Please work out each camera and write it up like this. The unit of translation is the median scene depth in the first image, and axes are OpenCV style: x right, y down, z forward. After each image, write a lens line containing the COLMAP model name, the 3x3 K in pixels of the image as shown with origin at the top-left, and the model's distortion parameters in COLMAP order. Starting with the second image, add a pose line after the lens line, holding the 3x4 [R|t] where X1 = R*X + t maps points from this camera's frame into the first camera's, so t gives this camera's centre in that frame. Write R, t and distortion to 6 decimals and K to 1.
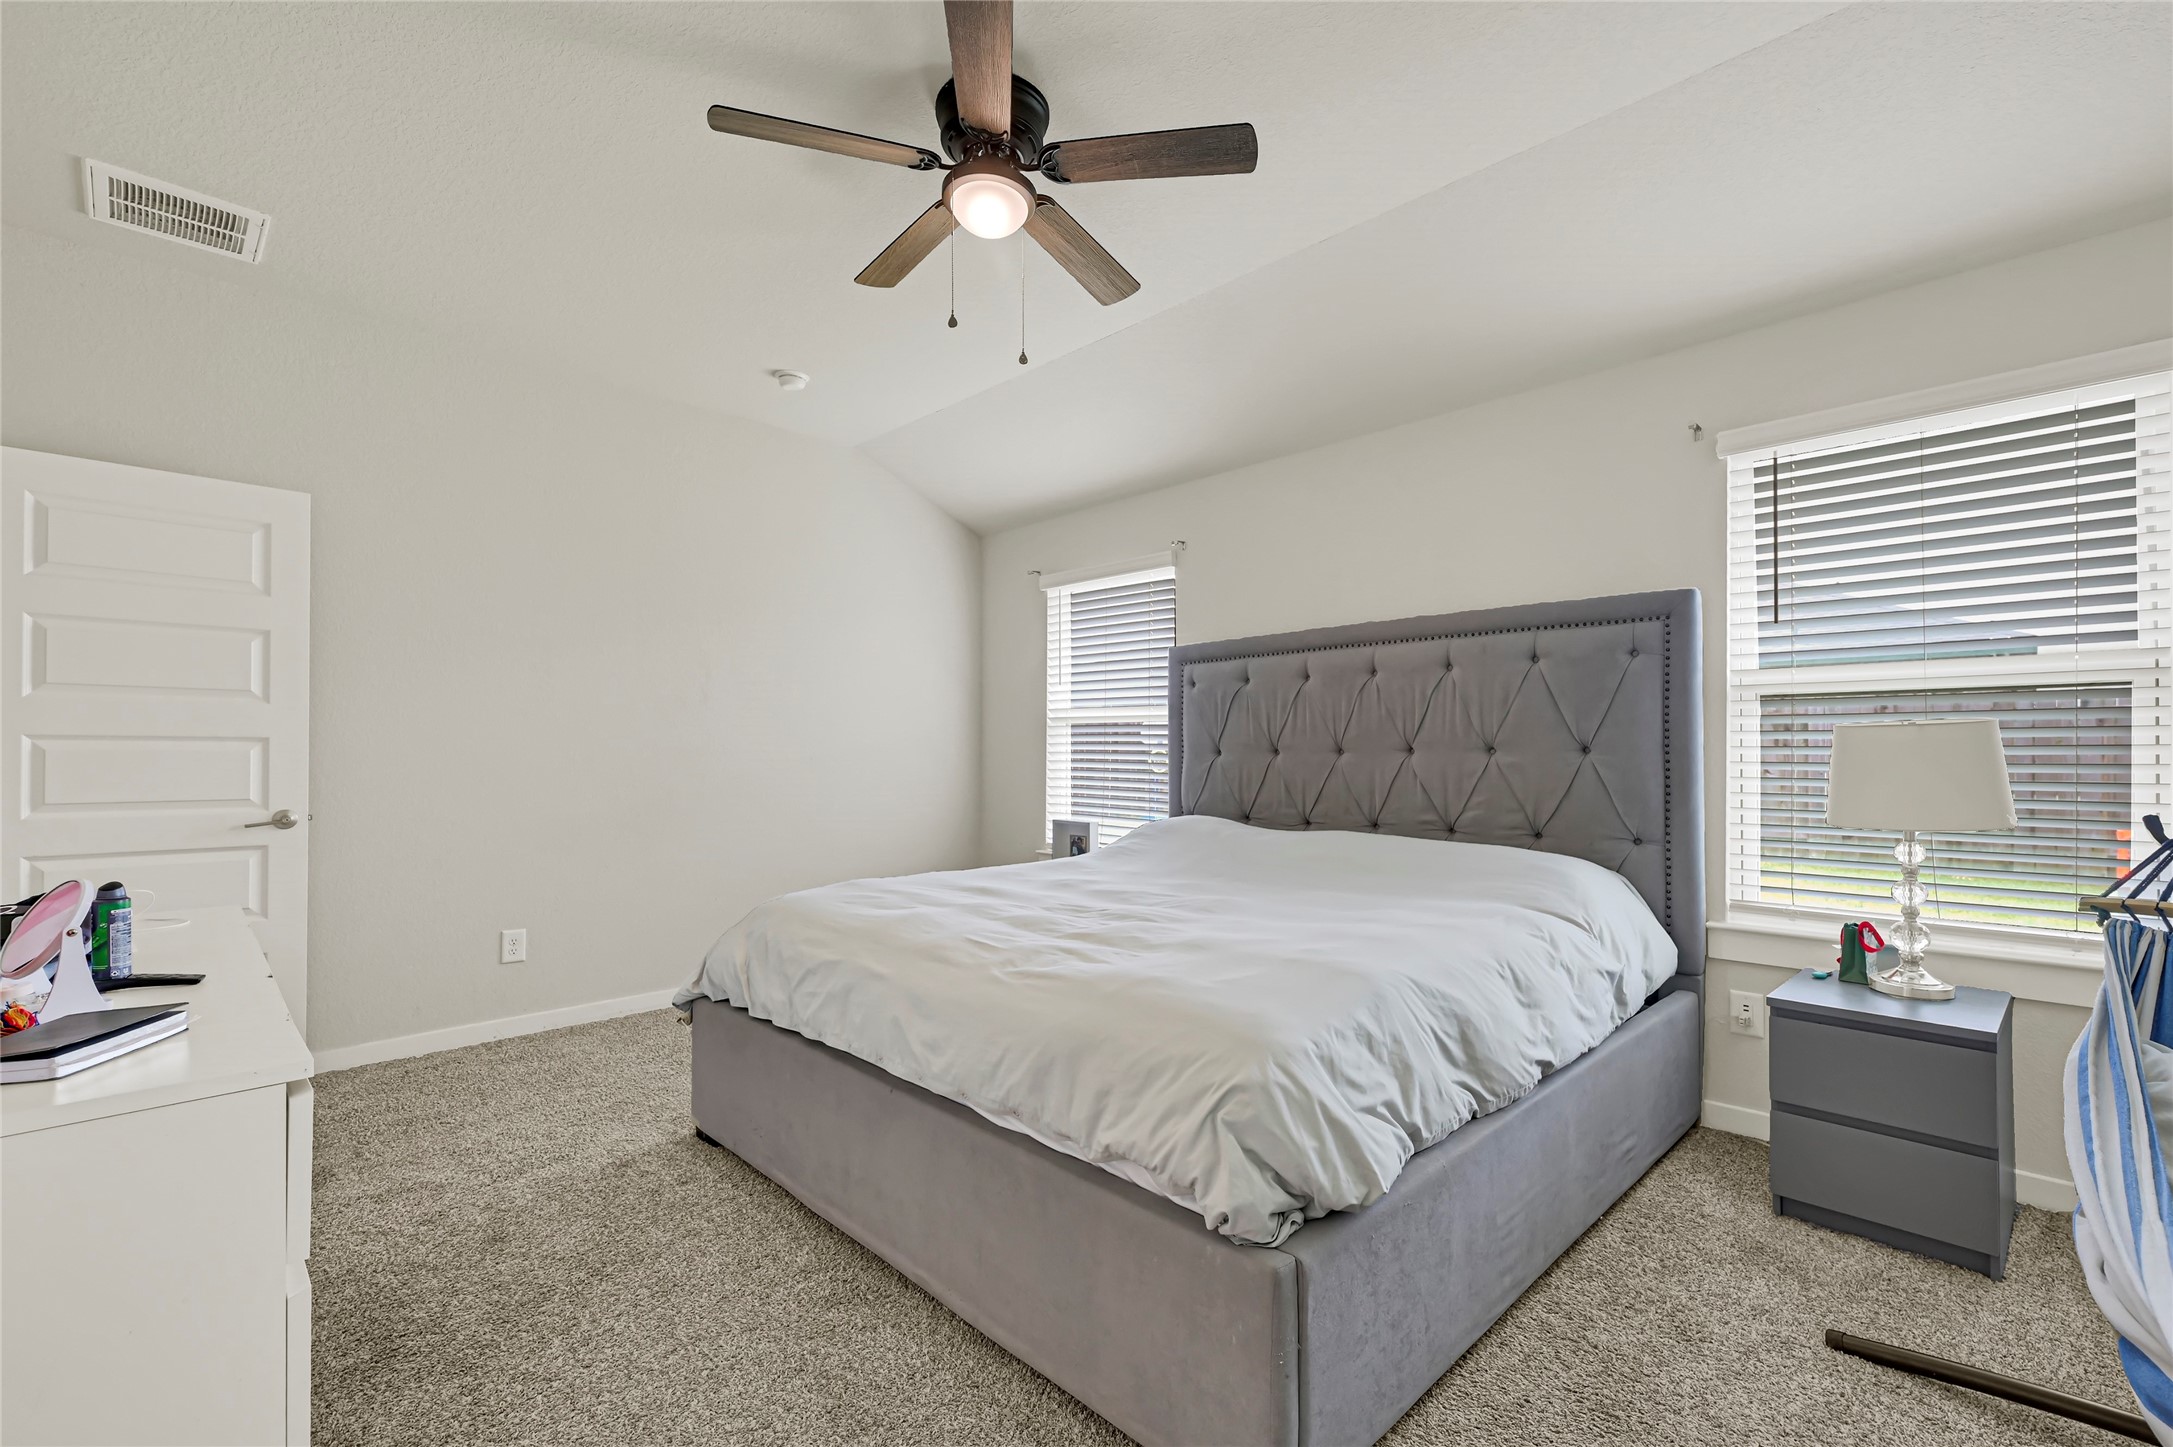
lens RADIAL K [[925.6, 0, 1108.0], [0, 925.6, 731.7], [0, 0, 1]] dist [-0.000636, 0.000371]
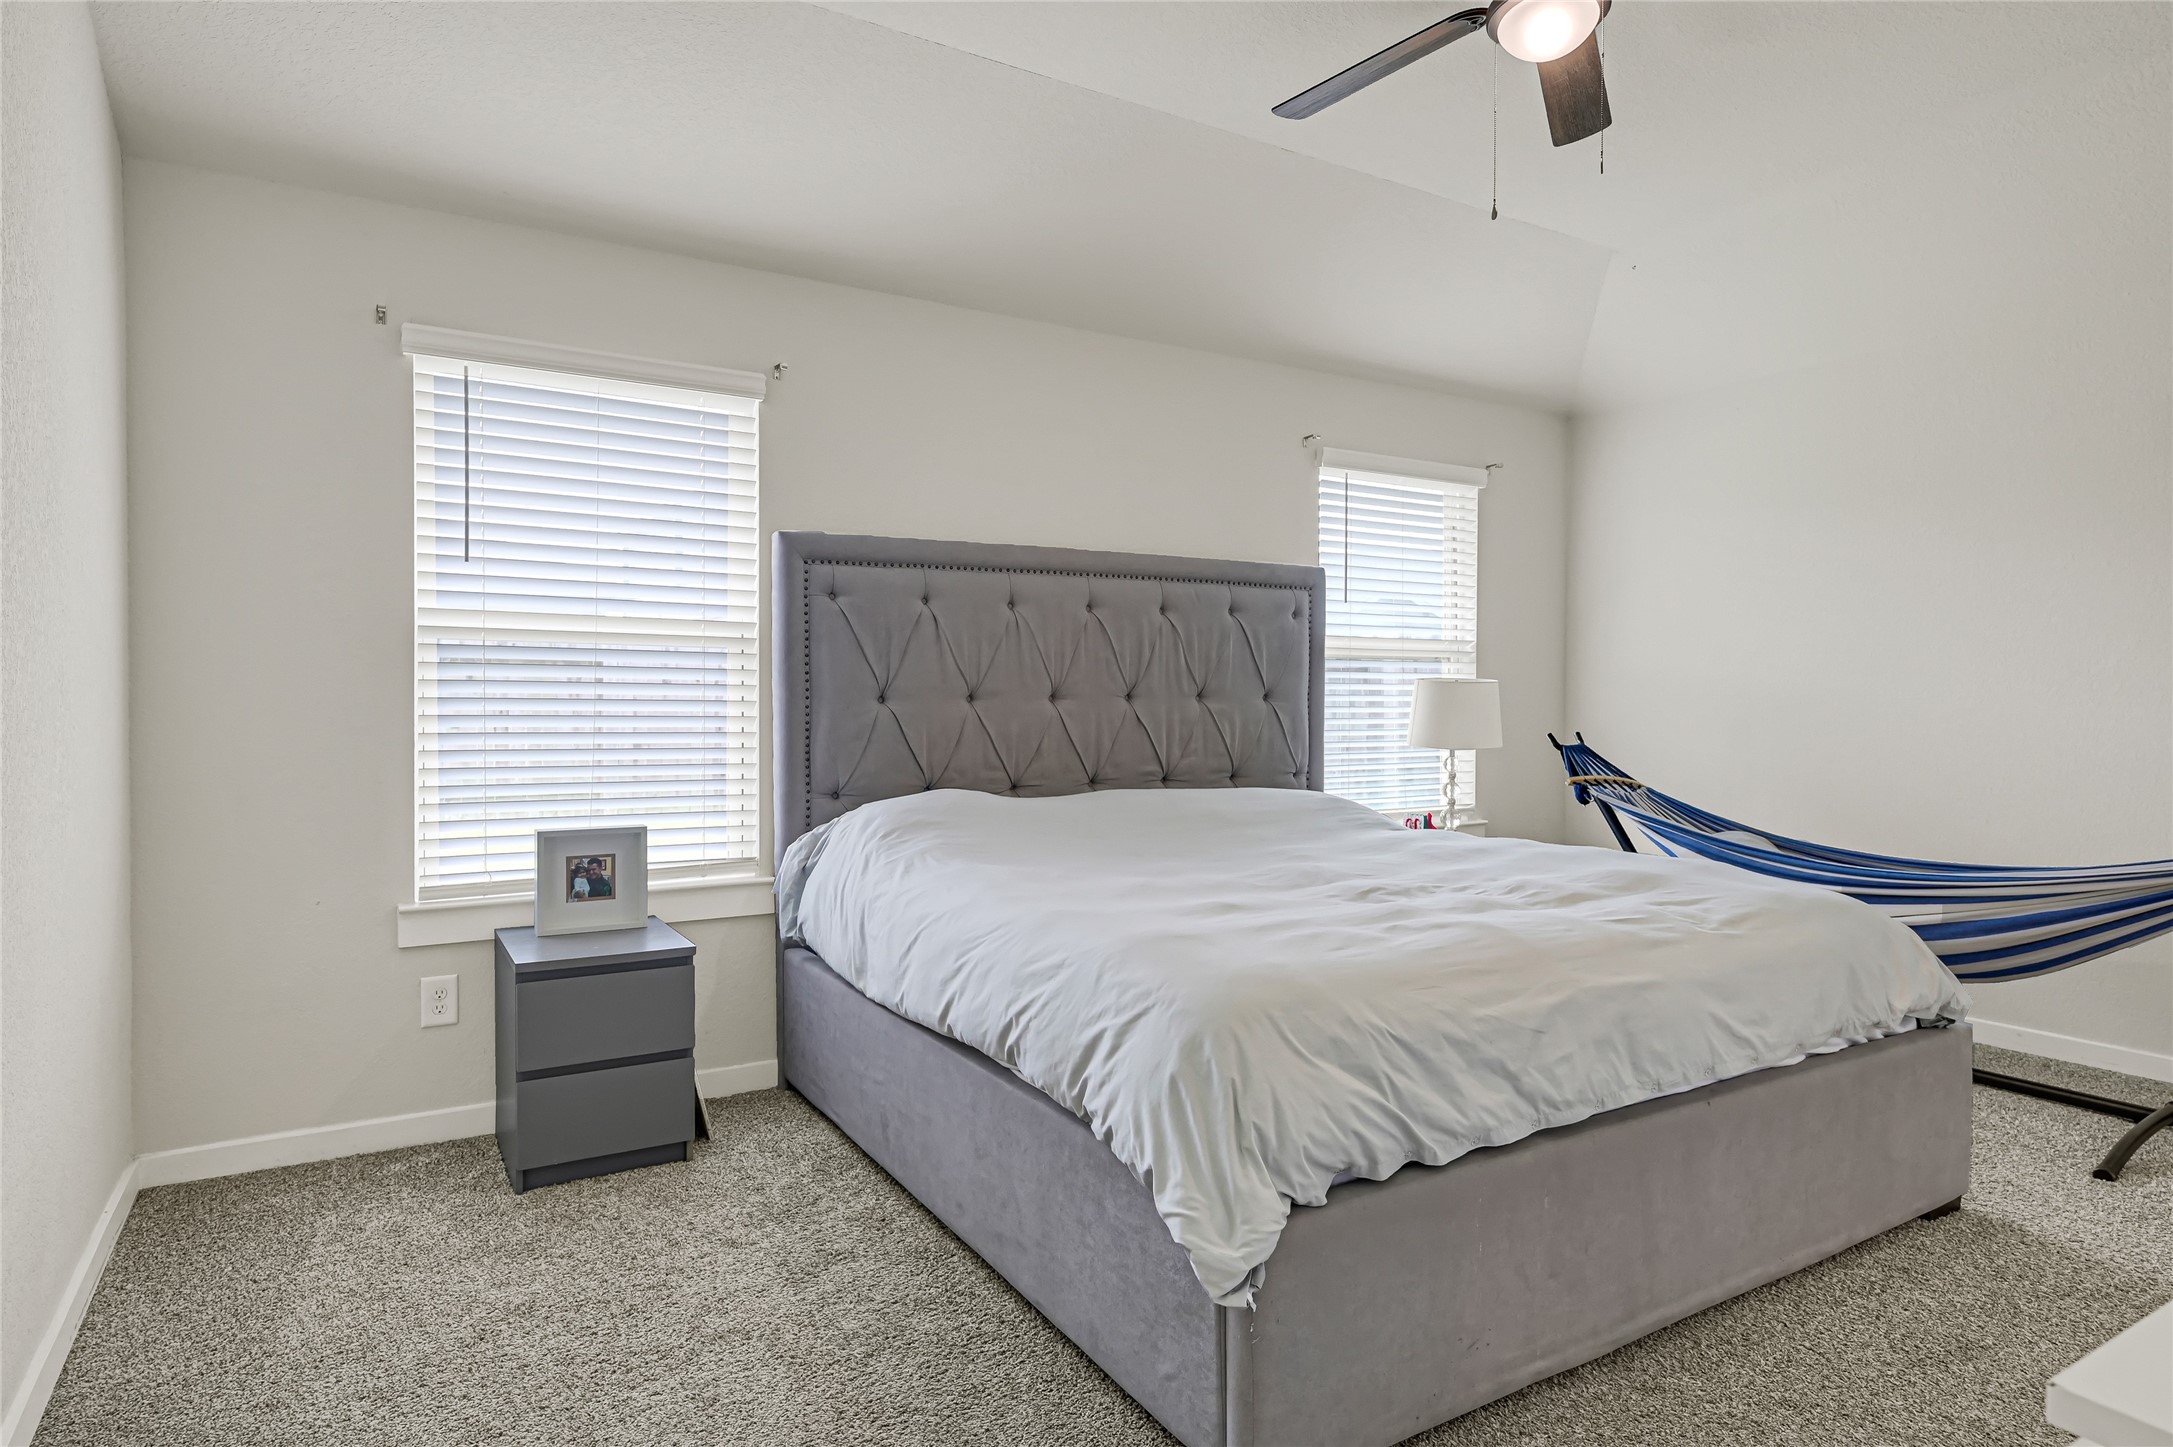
lens RADIAL K [[1062.2, 0, 1101.9], [0, 1062.2, 730.7], [0, 0, 1]] dist [0.000184, -0.000198]
pose [[0.296366, -0.026382, 0.954710, -0.570824], [-0.020924, 0.999199, 0.034107, 0.015125], [-0.954845, -0.030085, 0.295576, 0.586990]]
